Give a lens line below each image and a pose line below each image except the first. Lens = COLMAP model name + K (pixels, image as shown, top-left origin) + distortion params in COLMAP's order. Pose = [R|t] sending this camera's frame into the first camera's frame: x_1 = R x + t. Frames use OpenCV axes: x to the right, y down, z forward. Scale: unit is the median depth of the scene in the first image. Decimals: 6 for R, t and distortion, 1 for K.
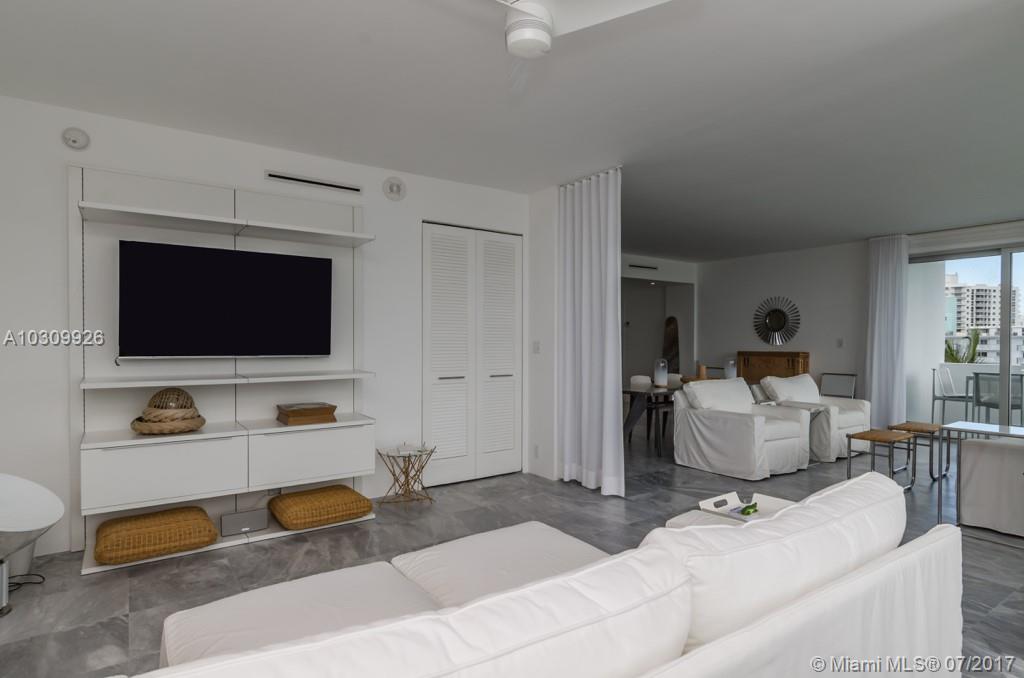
lens RADIAL K [[561.1, 0, 525.6], [0, 561.1, 337.3], [0, 0, 1]] dist [-0.001430, -0.002099]
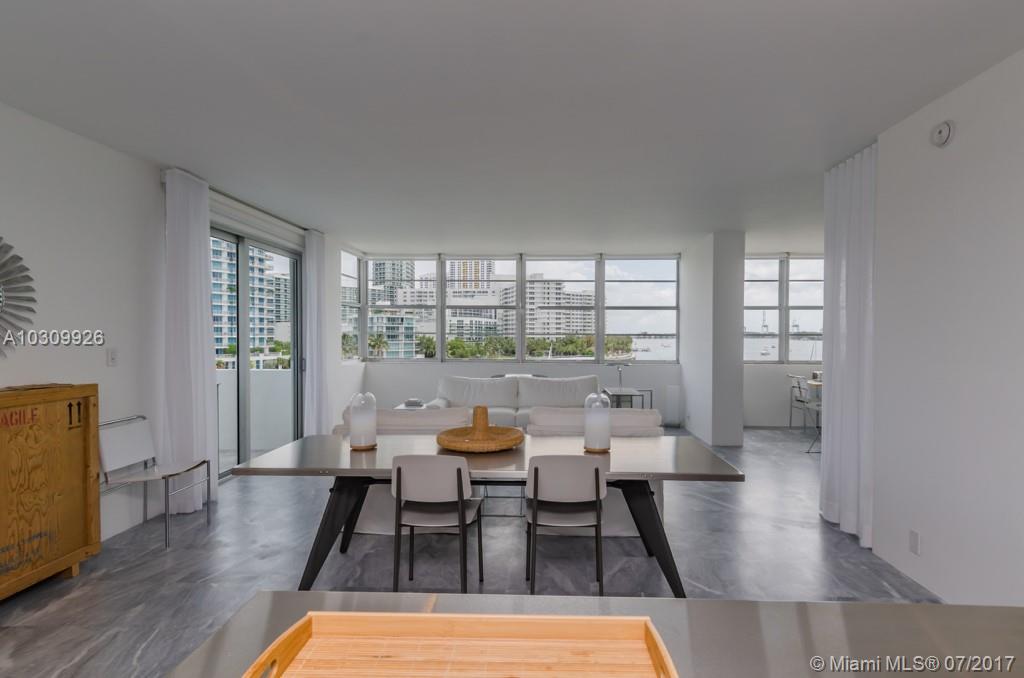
lens RADIAL K [[535.6, 0, 523.8], [0, 535.6, 345.5], [0, 0, 1]] dist [0.001762, -0.000802]
pose [[-0.790910, -0.015995, 0.611723, 0.002581], [-0.006953, 0.999829, 0.017153, -0.010392], [-0.611893, 0.009314, -0.790886, 1.210132]]
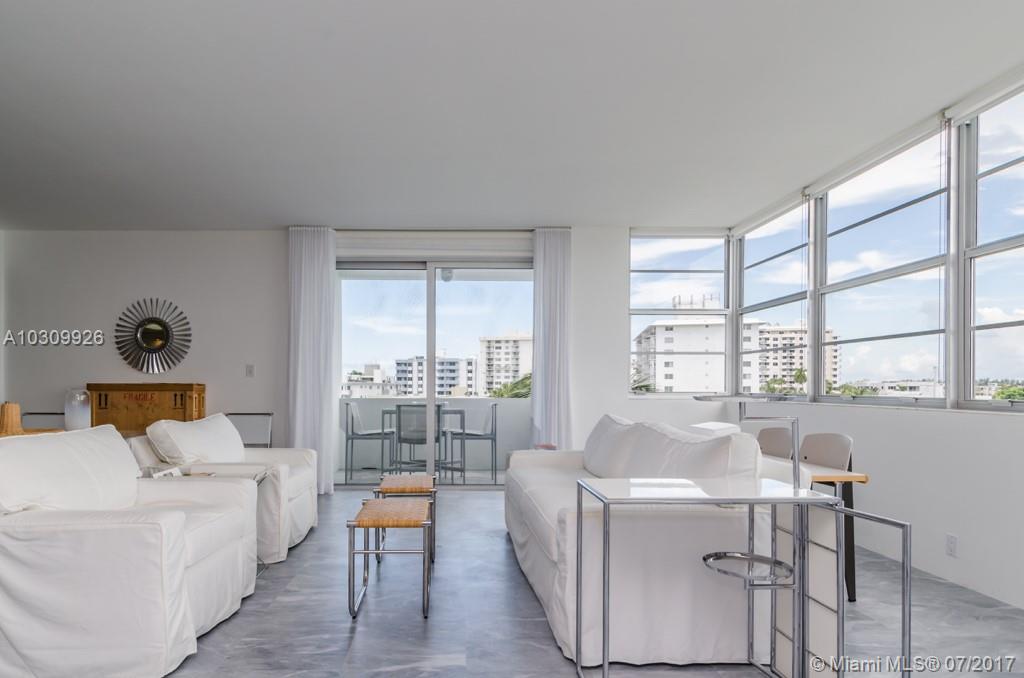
lens RADIAL K [[560.5, 0, 460.1], [0, 560.5, 392.4], [0, 0, 1]] dist [0.013770, -0.000470]
pose [[0.568710, -0.007490, 0.822504, 0.131246], [-0.004843, 0.999911, 0.012454, 0.029786], [-0.822524, -0.011066, 0.568623, 0.391796]]
